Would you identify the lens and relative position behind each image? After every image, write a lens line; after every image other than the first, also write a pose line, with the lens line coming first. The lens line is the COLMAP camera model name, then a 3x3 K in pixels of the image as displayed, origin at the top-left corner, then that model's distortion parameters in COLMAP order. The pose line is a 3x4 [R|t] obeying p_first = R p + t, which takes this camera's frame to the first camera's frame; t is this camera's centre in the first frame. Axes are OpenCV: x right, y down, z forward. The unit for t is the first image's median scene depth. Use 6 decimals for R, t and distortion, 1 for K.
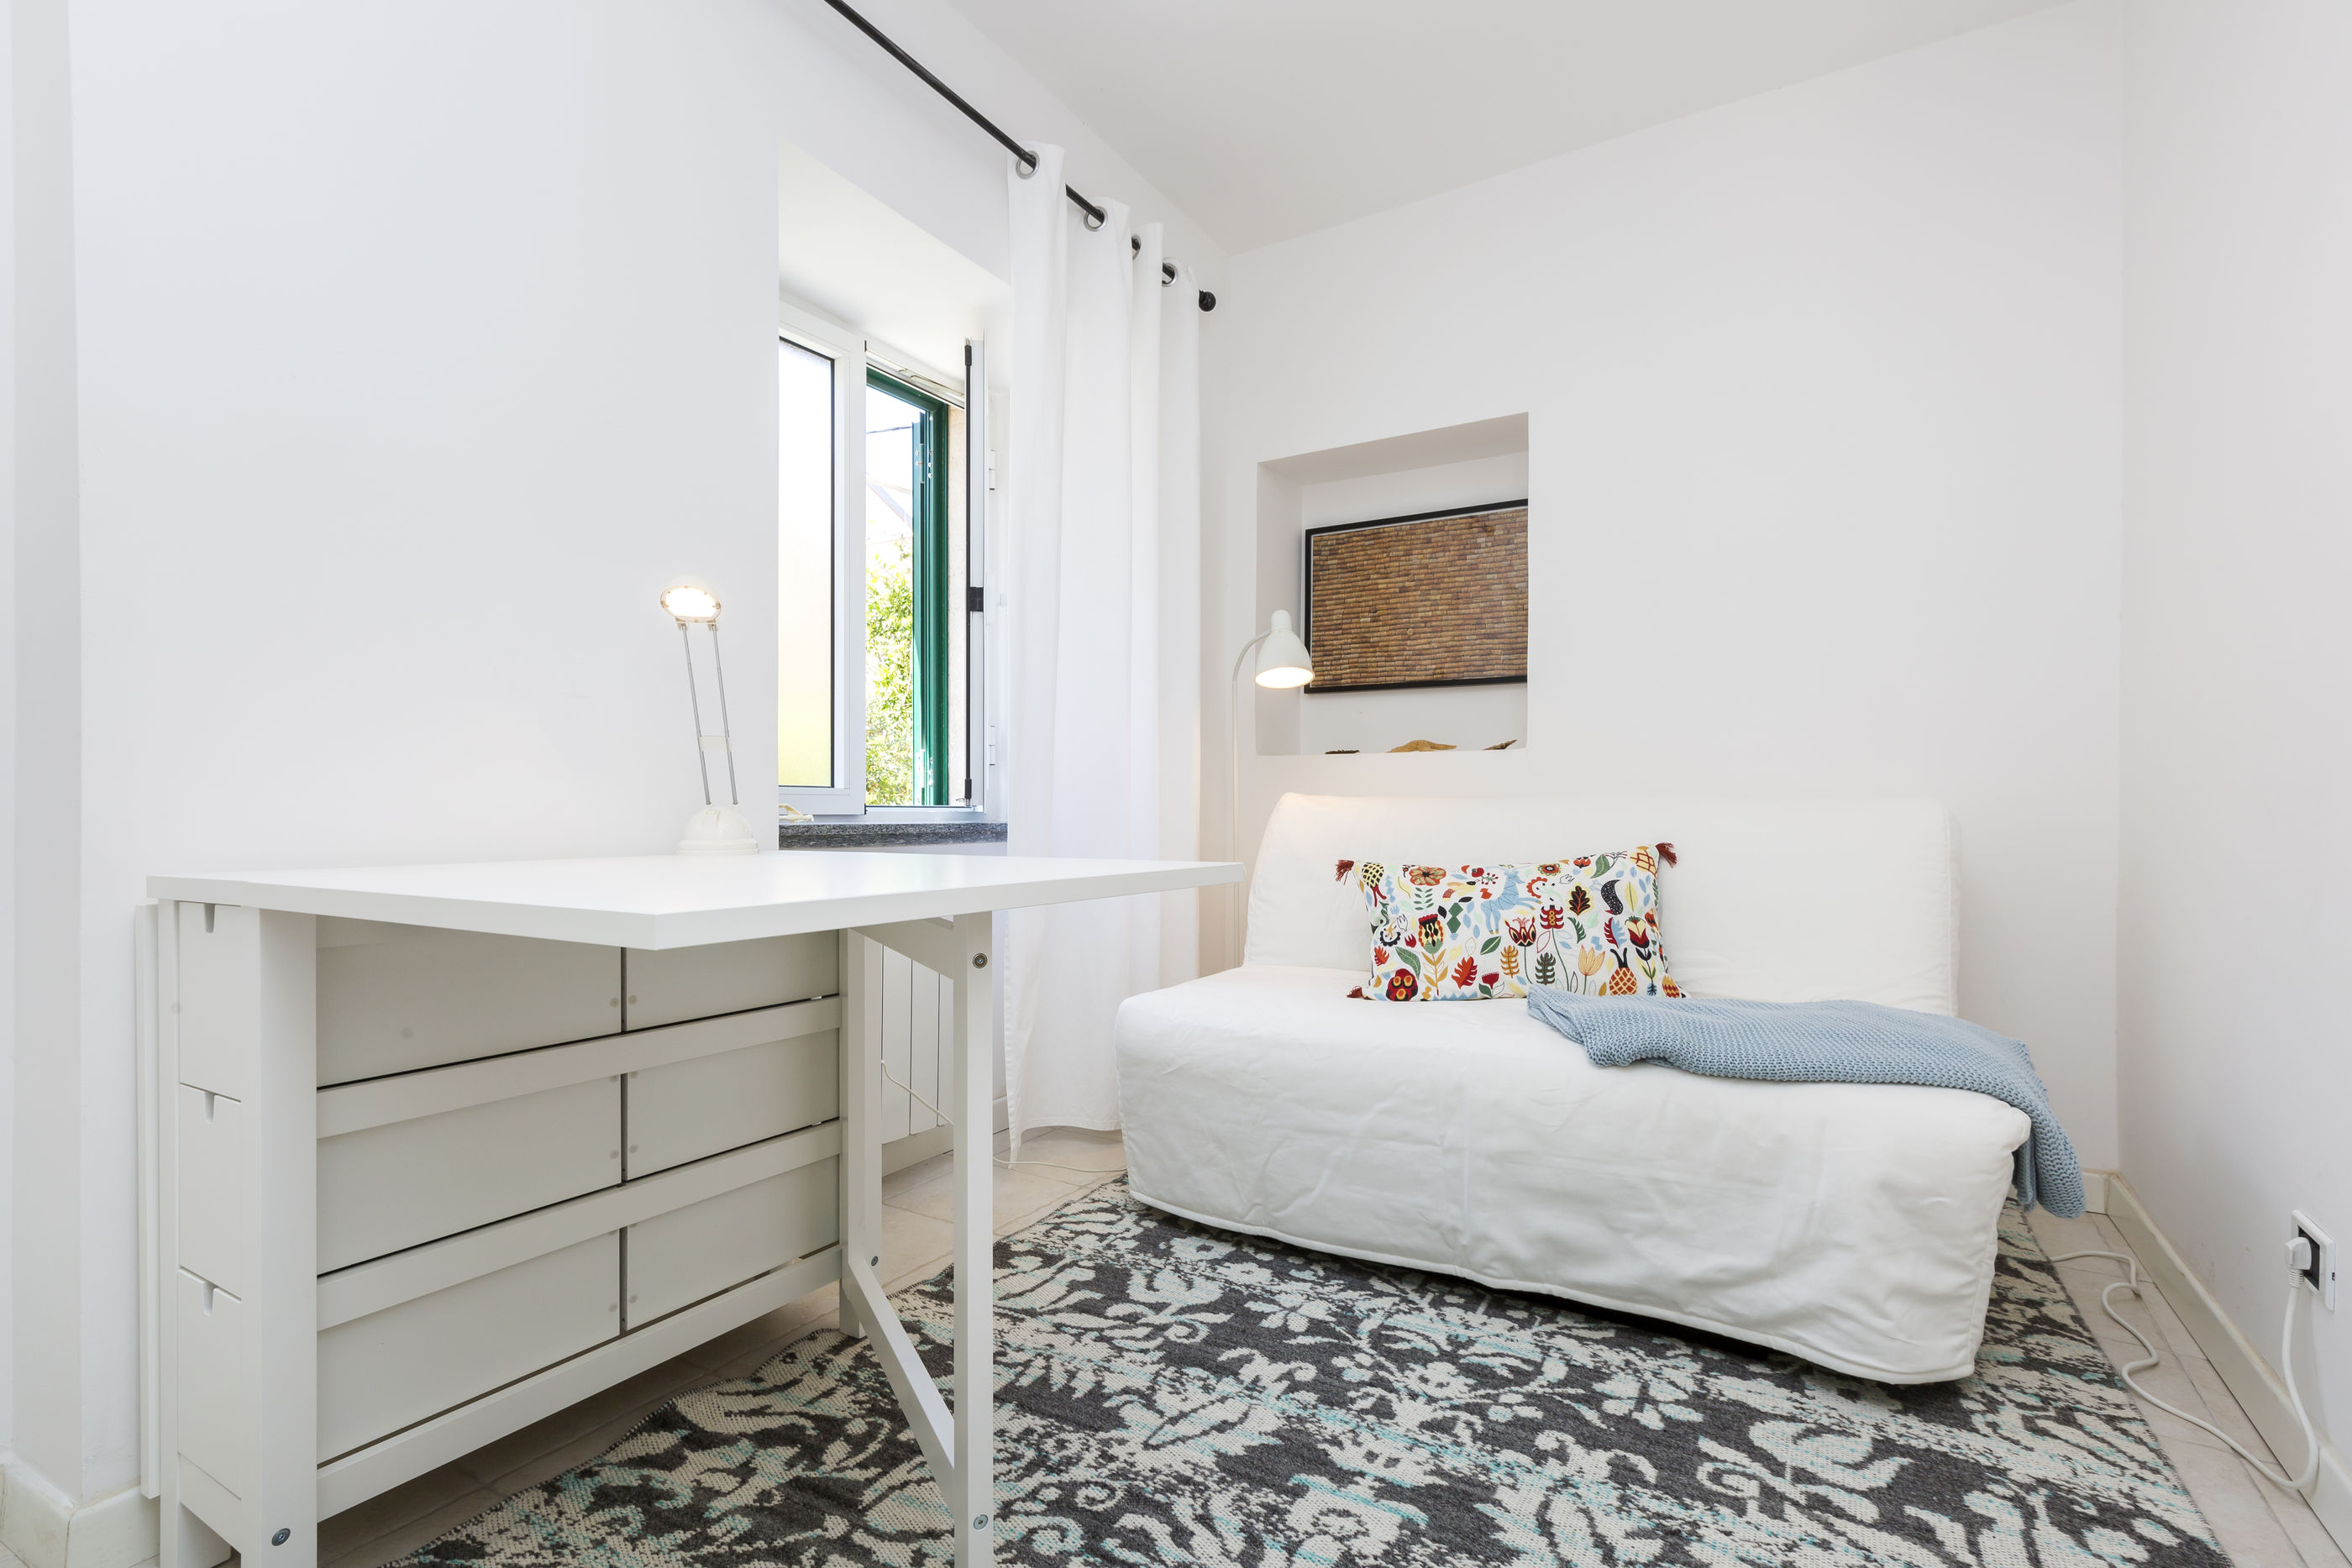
lens RADIAL K [[1100.8, 0, 1183.5], [0, 1100.8, 813.3], [0, 0, 1]] dist [0.013105, 0.000245]
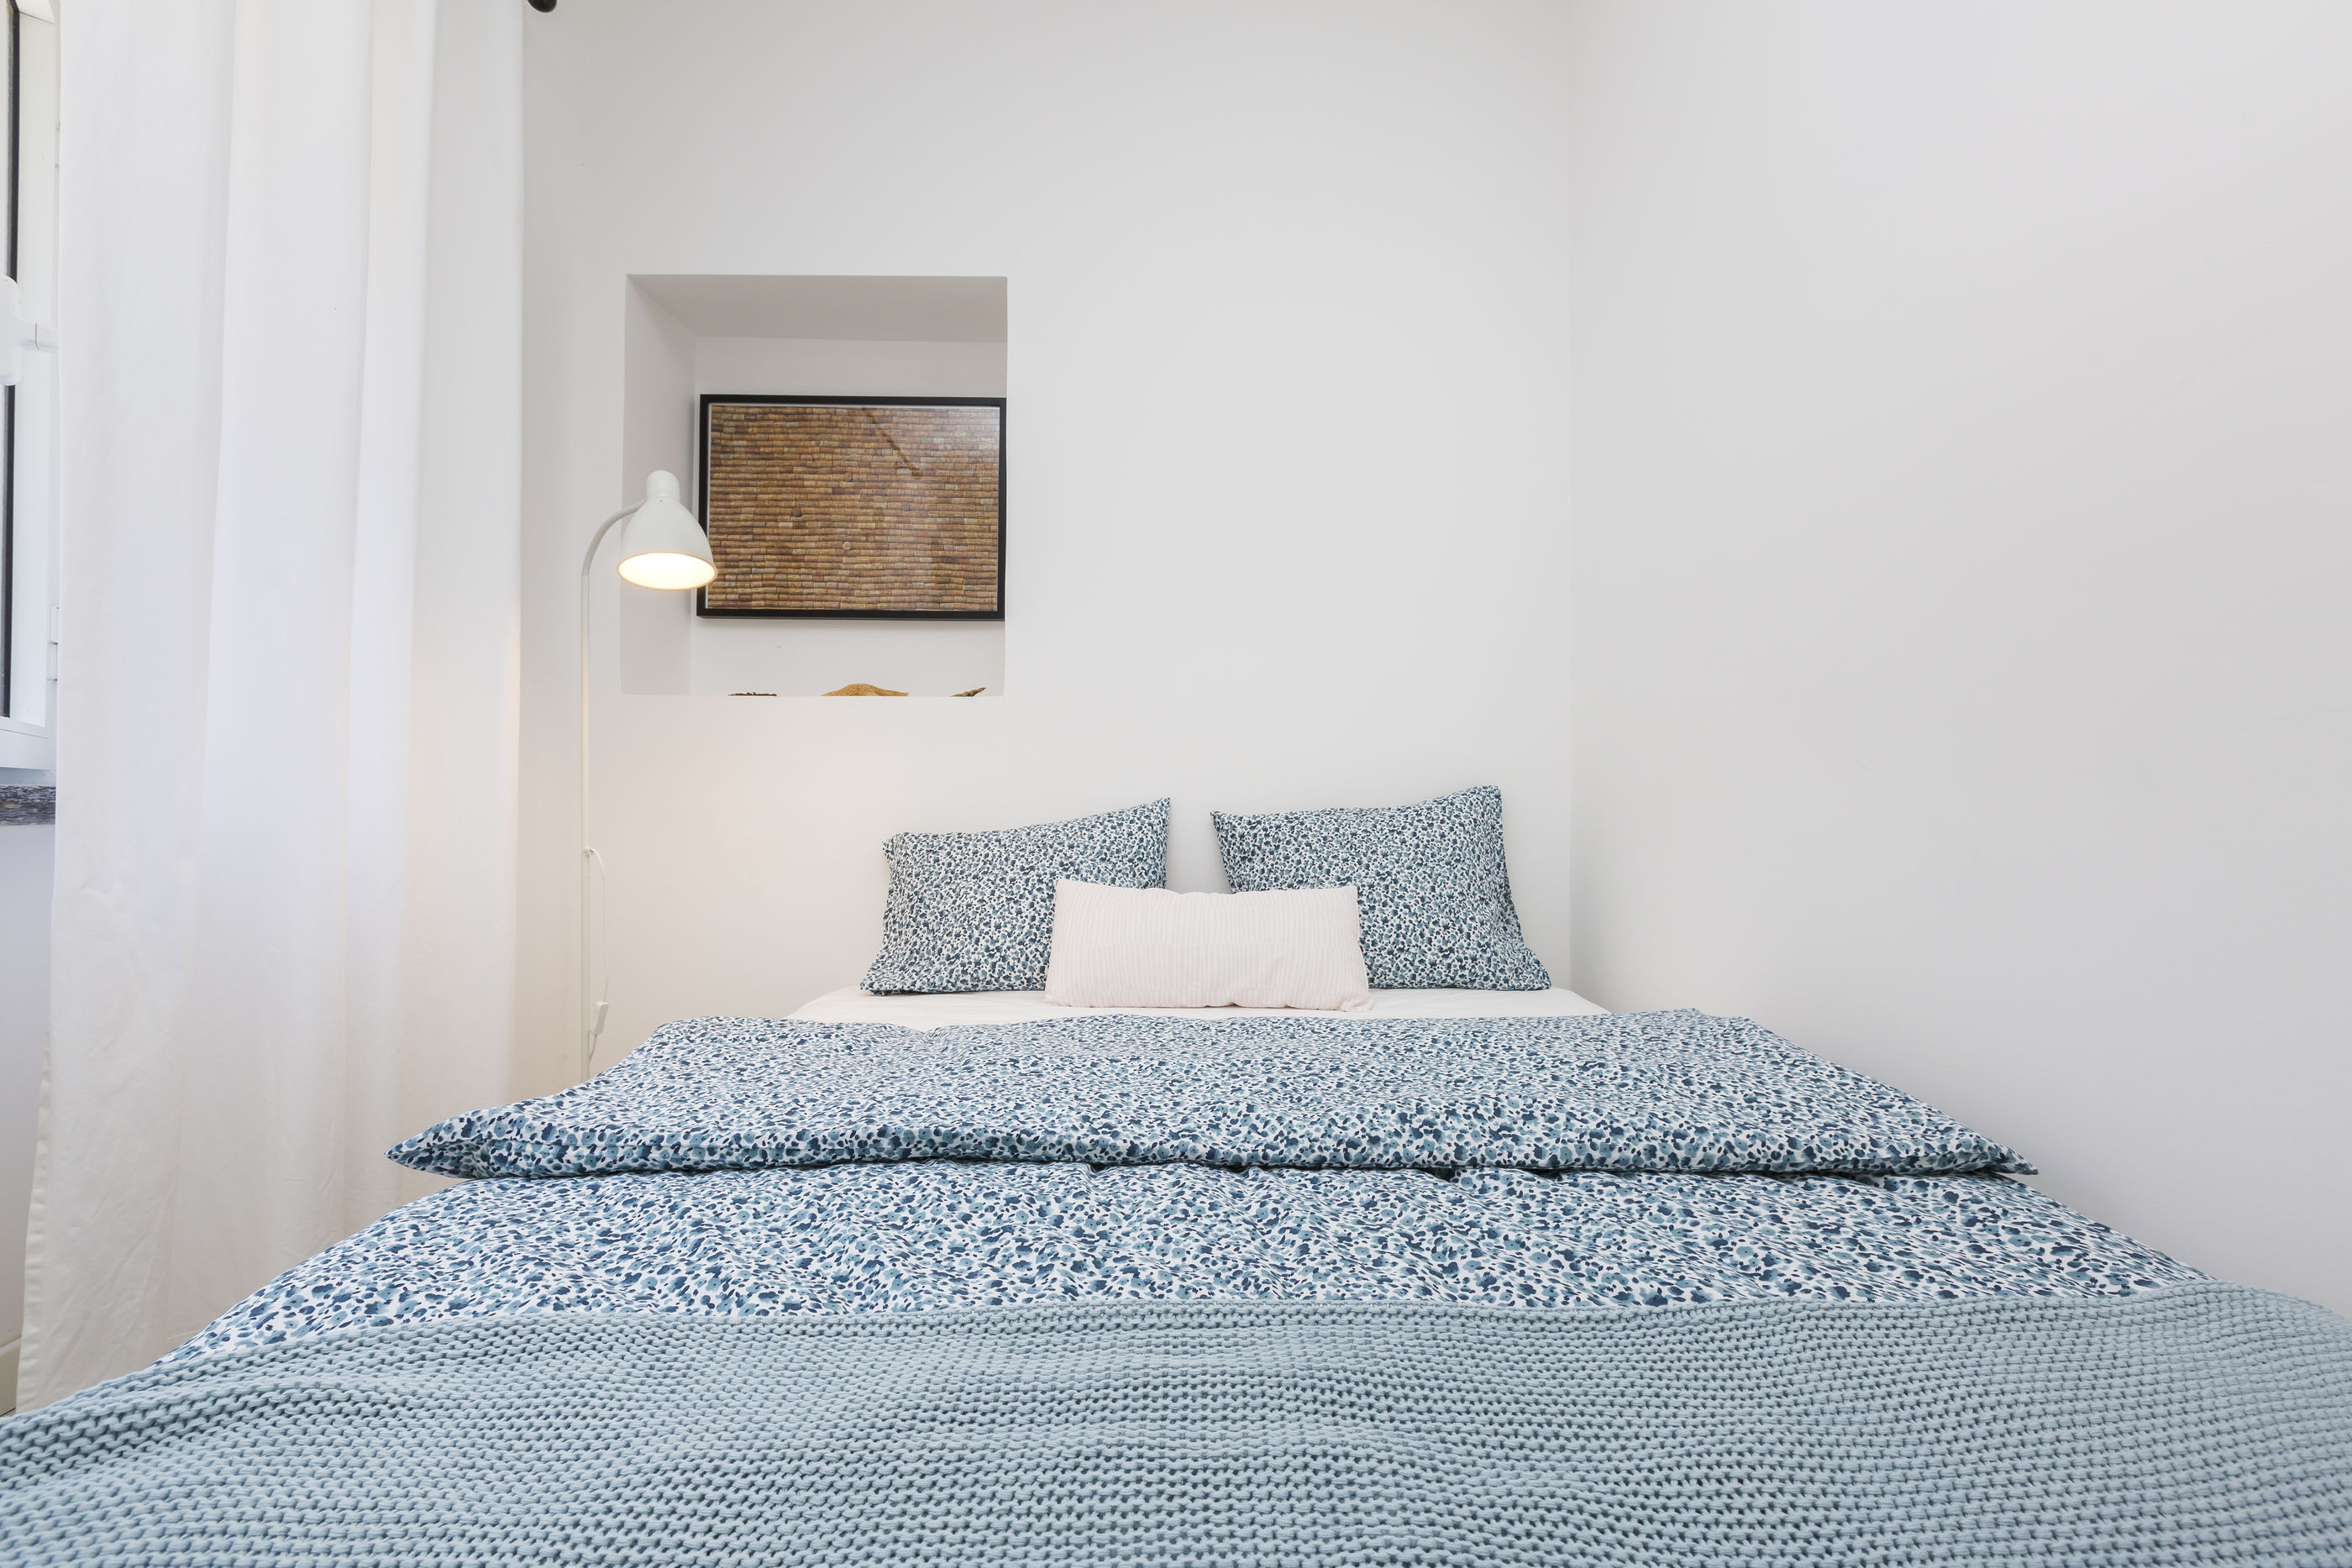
lens RADIAL K [[1039.2, 0, 1177.3], [0, 1039.2, 780.4], [0, 0, 1]] dist [-0.000622, -0.000486]
pose [[0.851855, 0.010148, 0.523679, 0.033849], [-0.004411, 0.999916, -0.012201, 0.013581], [-0.523759, 0.008084, 0.851828, 0.390068]]
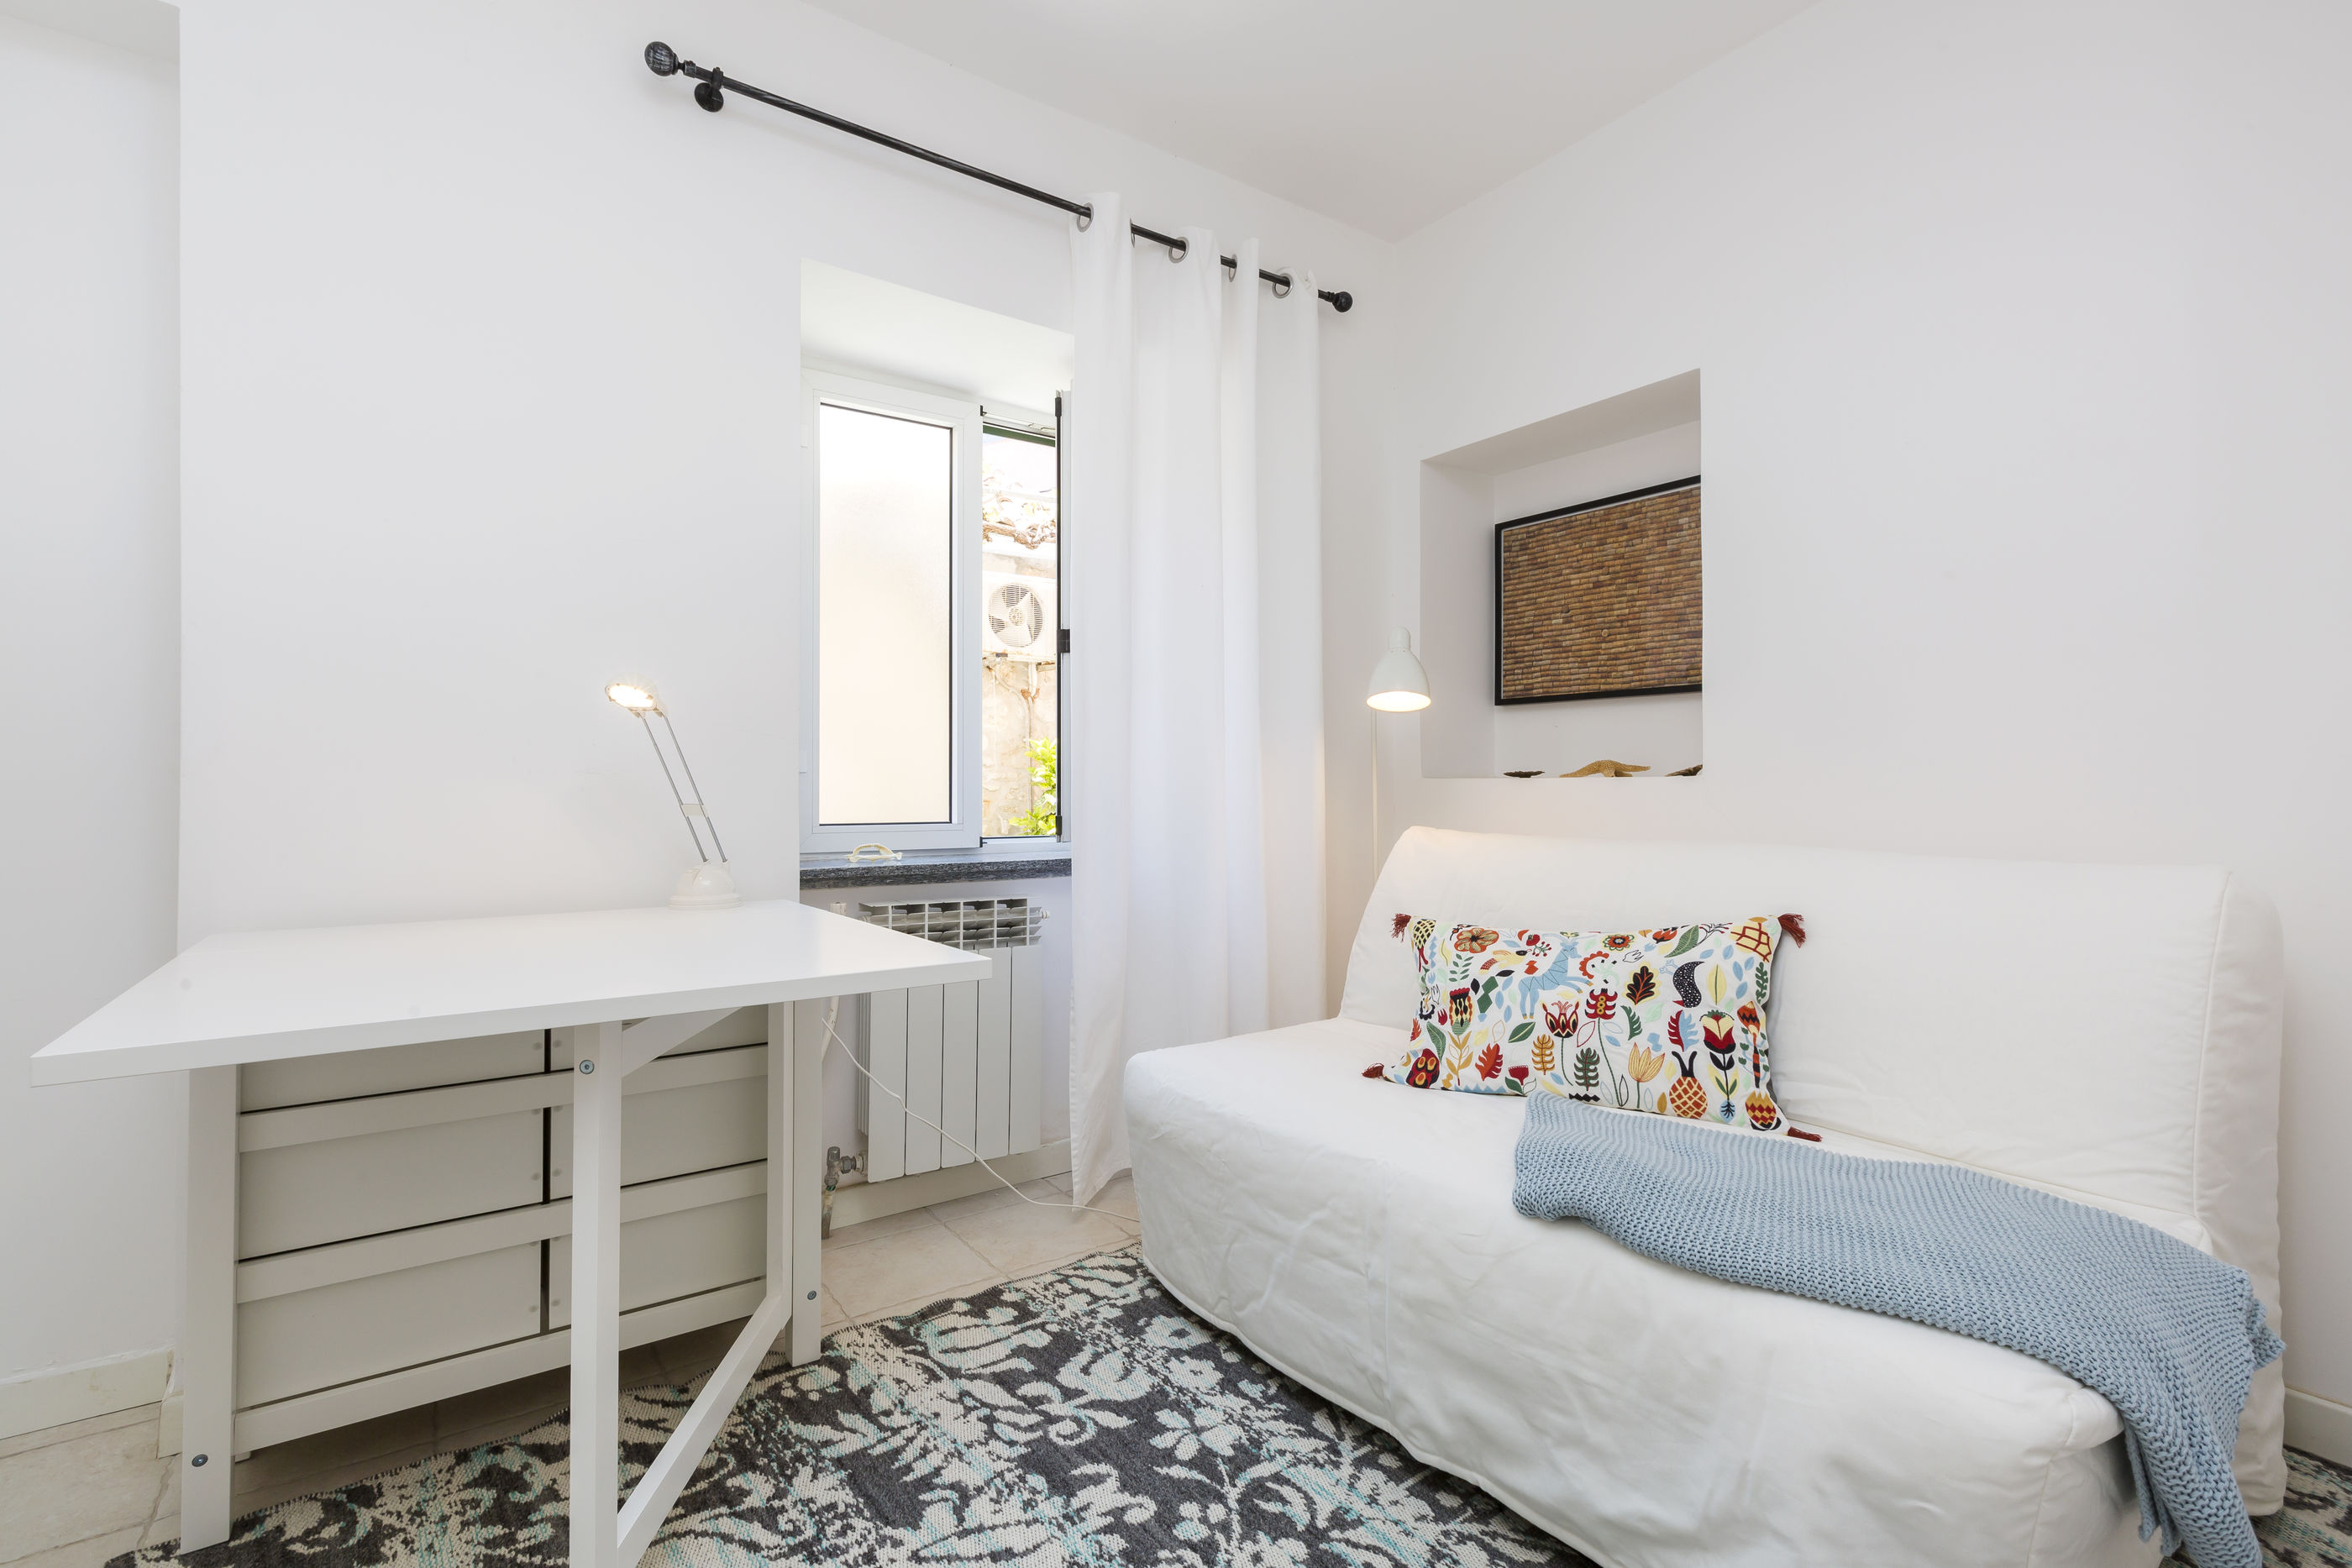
lens RADIAL K [[1086.0, 0, 1170.6], [0, 1086.0, 775.3], [0, 0, 1]] dist [0.014340, -0.004079]
pose [[0.916067, -0.008293, -0.400939, 0.359913], [0.001847, 0.999863, -0.016460, -0.061035], [0.401020, 0.014338, 0.915957, 0.129766]]
